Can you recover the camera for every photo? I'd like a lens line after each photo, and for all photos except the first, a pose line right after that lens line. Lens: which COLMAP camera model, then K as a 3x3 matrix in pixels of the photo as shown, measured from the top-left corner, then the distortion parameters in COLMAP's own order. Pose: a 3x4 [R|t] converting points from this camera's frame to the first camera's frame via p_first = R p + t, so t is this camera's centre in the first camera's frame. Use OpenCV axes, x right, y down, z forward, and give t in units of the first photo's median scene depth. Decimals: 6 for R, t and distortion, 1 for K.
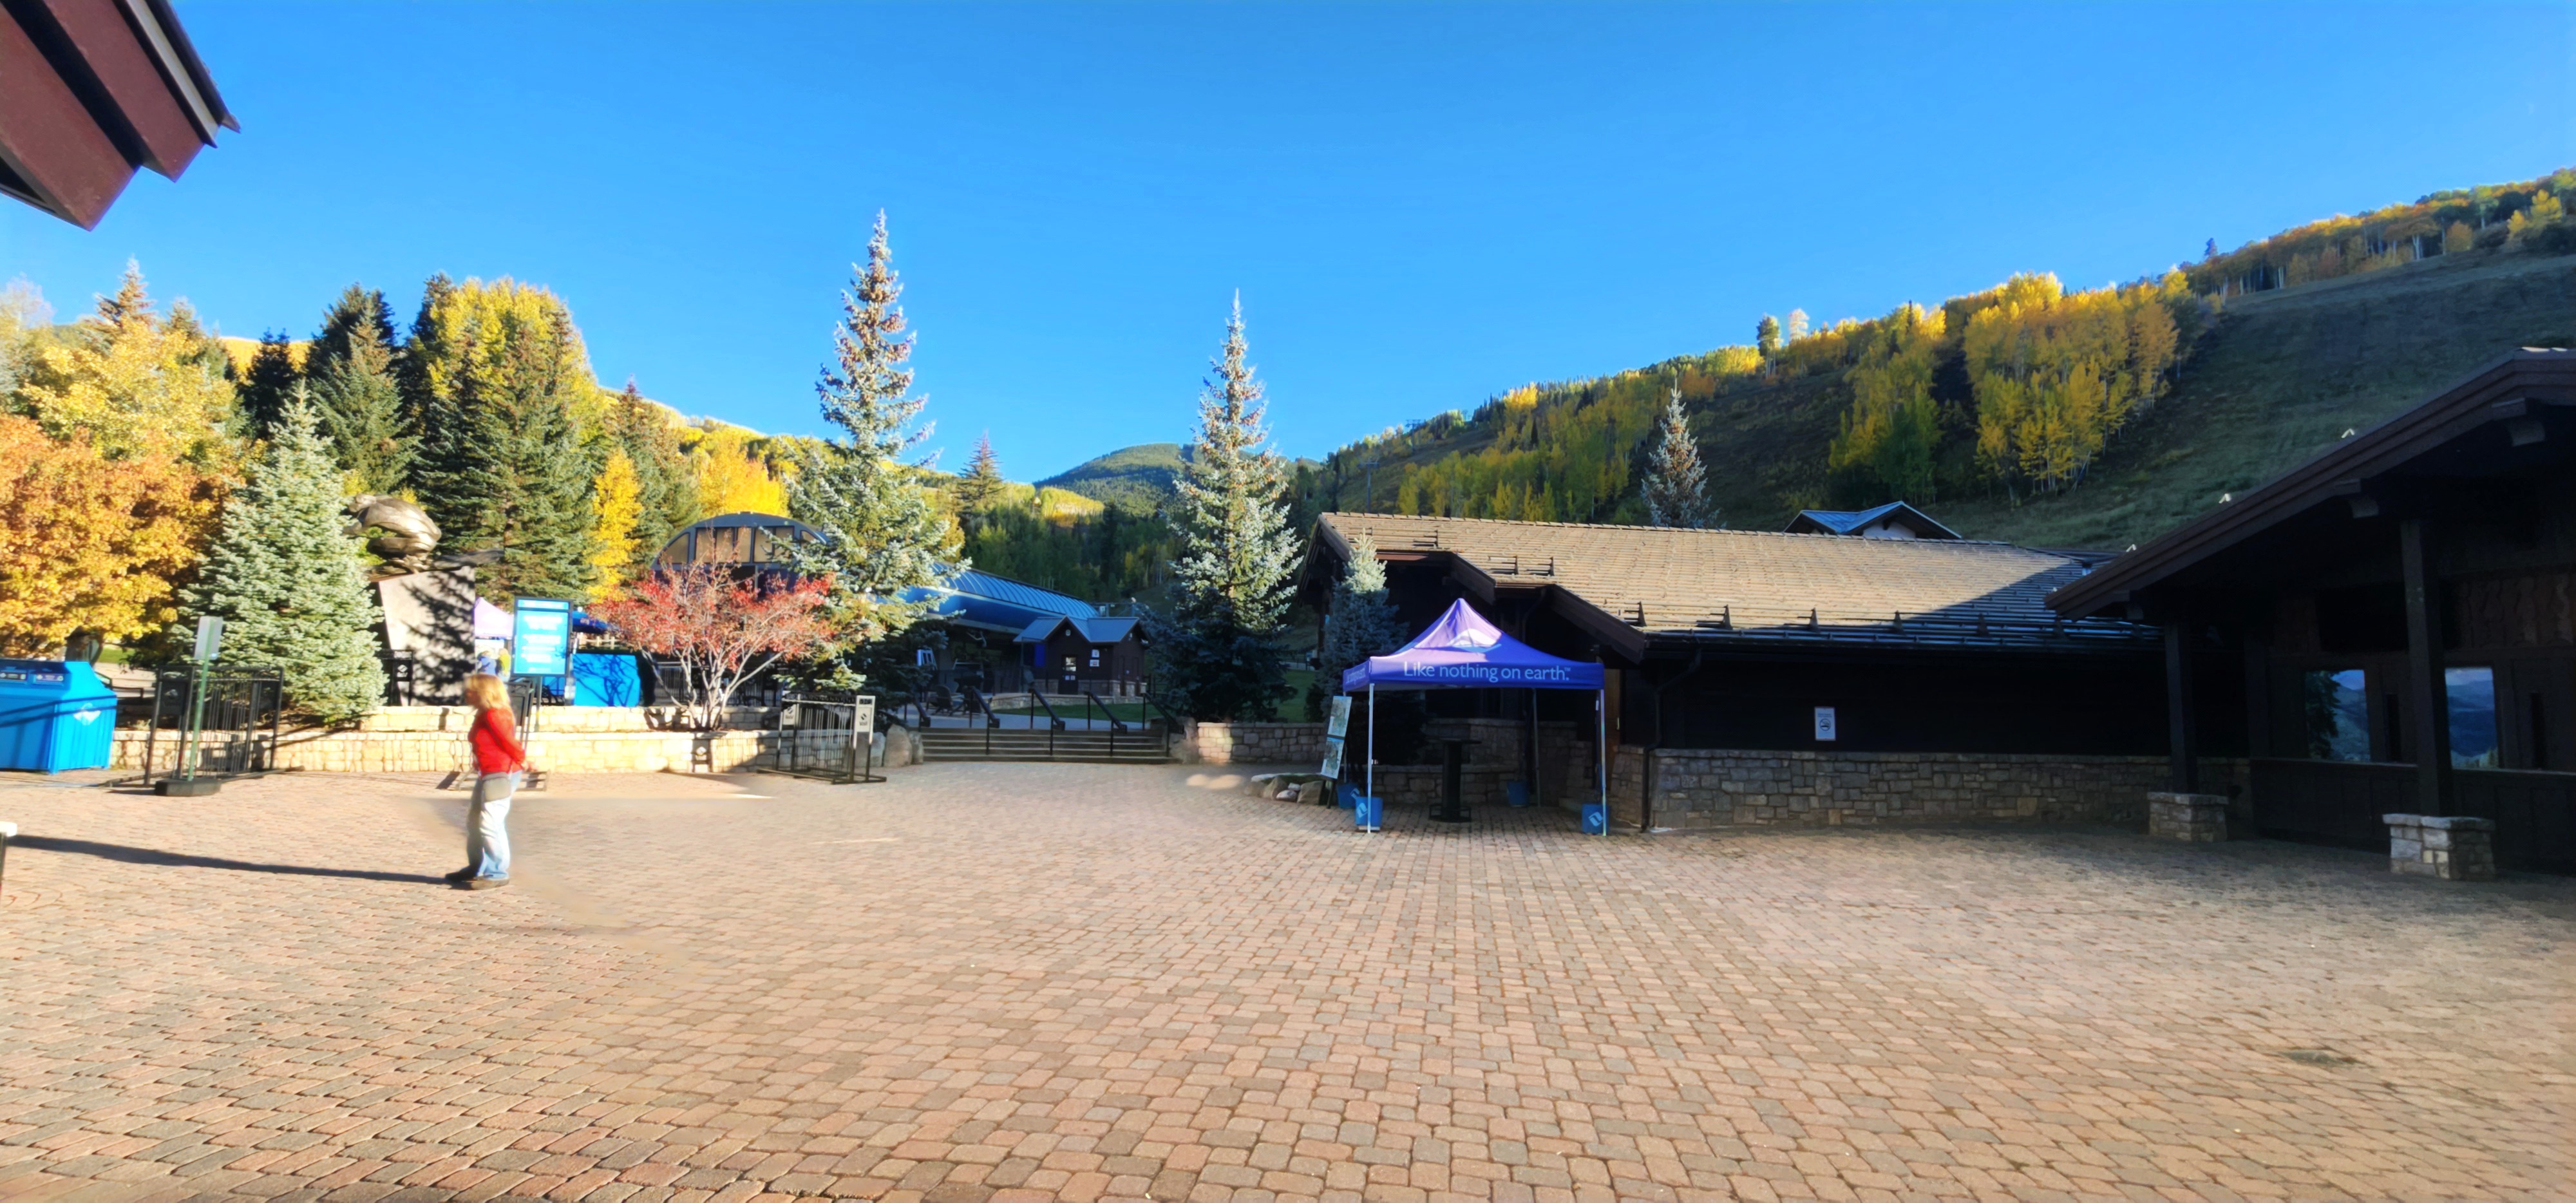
lens RADIAL K [[1052.6, 0, 1294.7], [0, 1052.6, 626.5], [0, 0, 1]] dist [-0.001033, 0.000034]
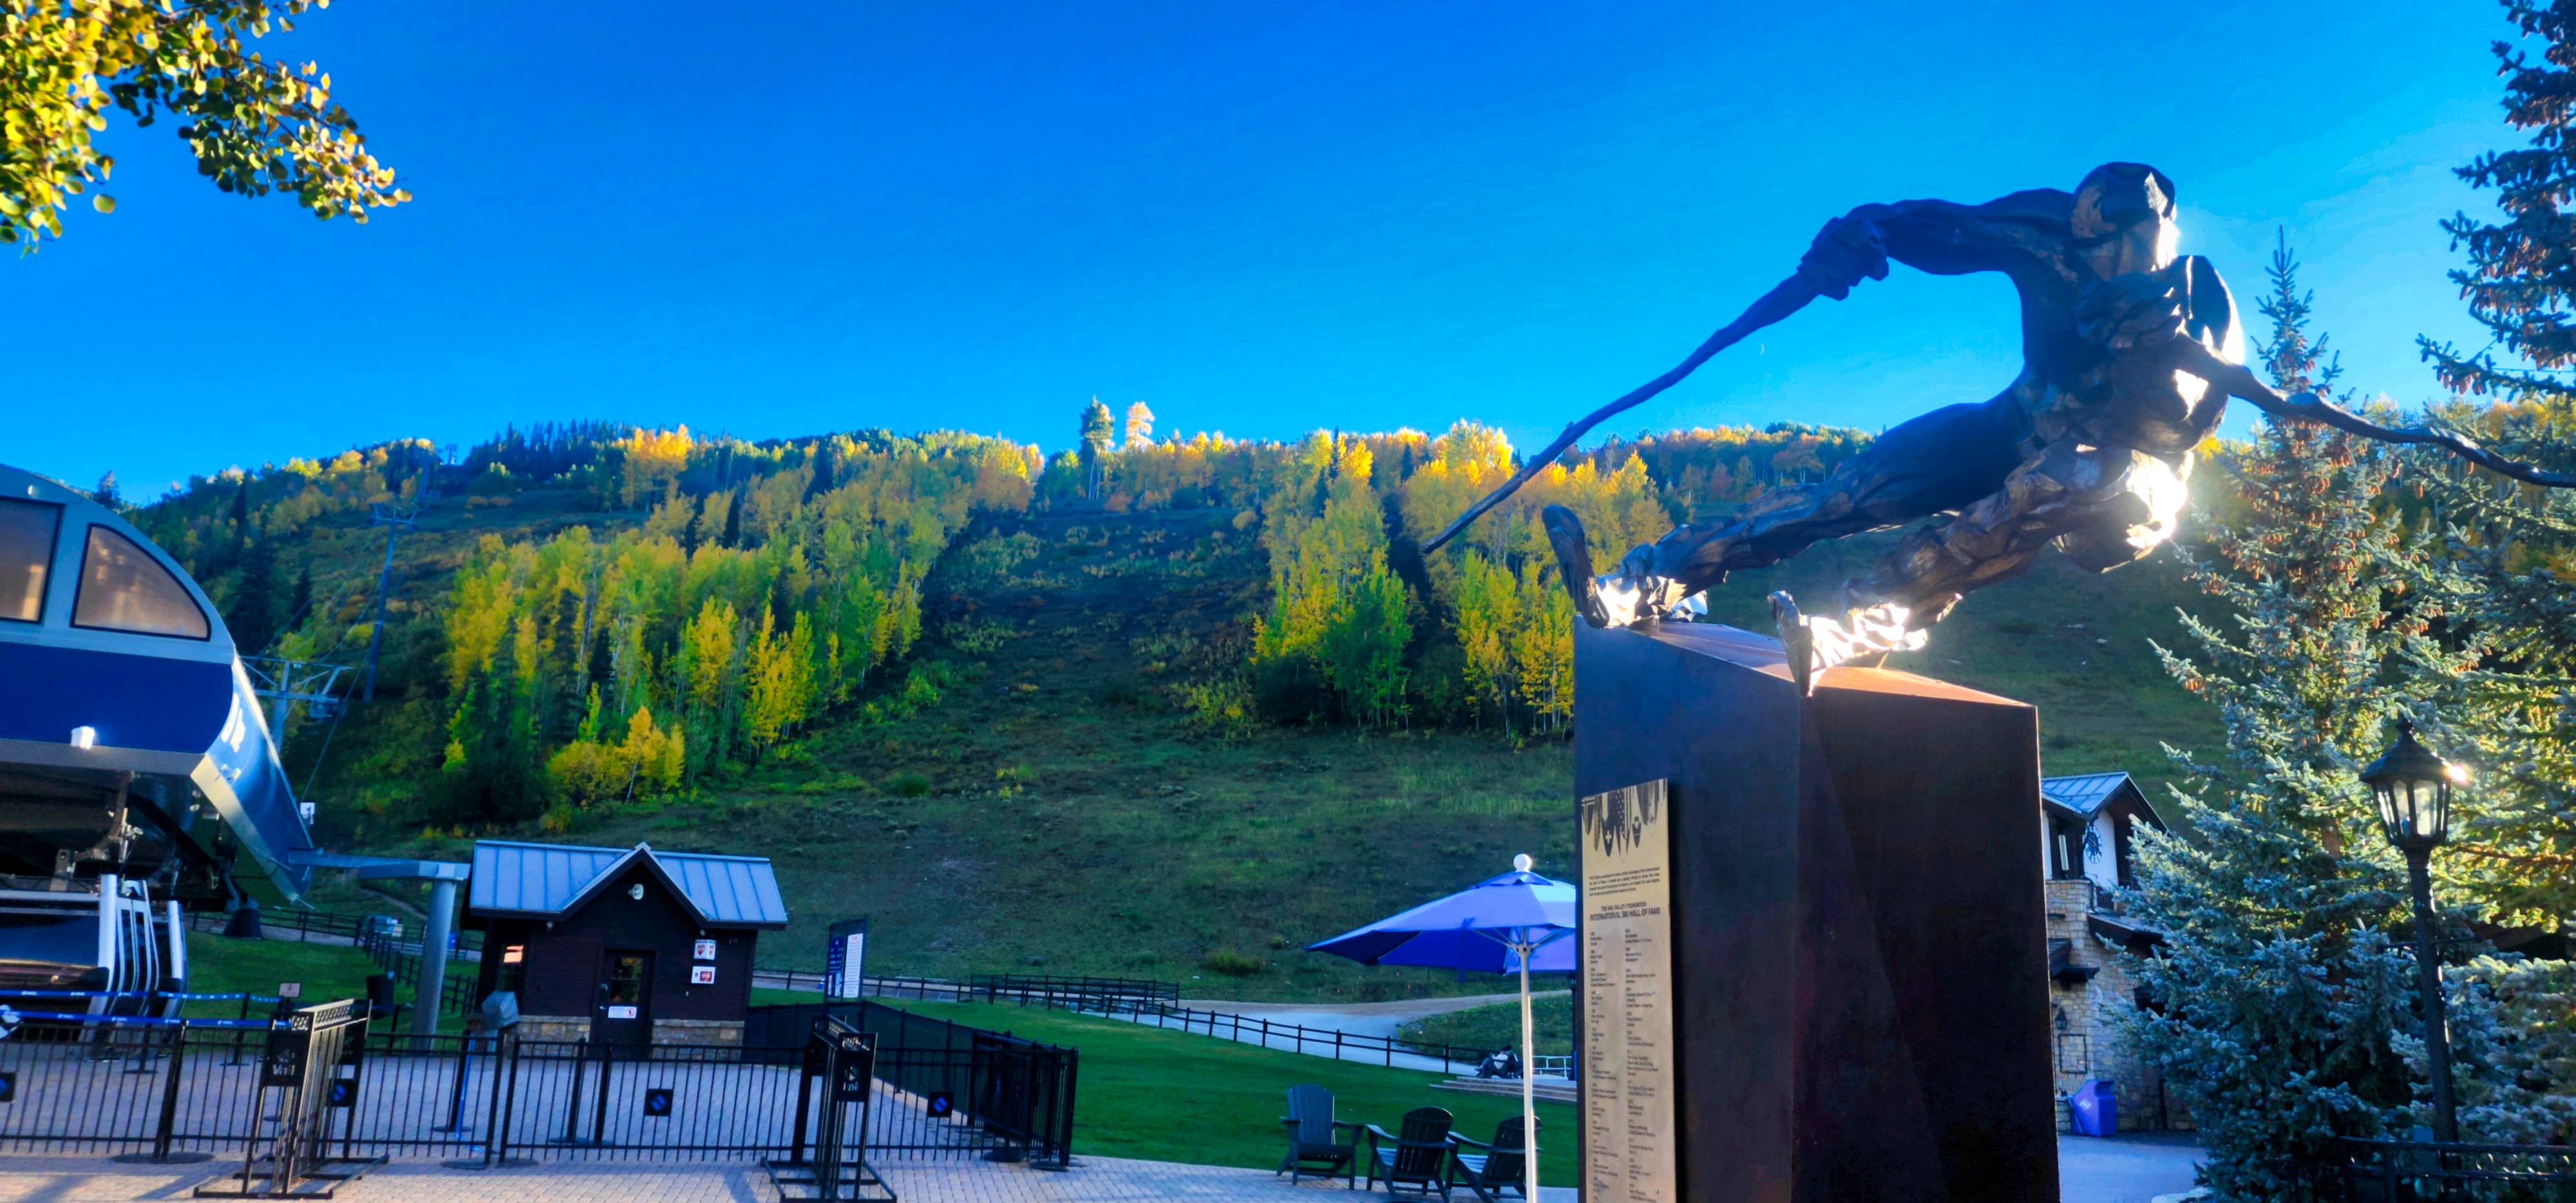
lens RADIAL K [[1817.0, 0, 1287.4], [0, 1817.0, 601.7], [0, 0, 1]] dist [0.292229, 0.000079]
pose [[0.810355, 0.146921, 0.567221, -0.117602], [-0.062498, 0.984204, -0.165639, 0.000479], [-0.582597, 0.098776, 0.806737, 0.085667]]
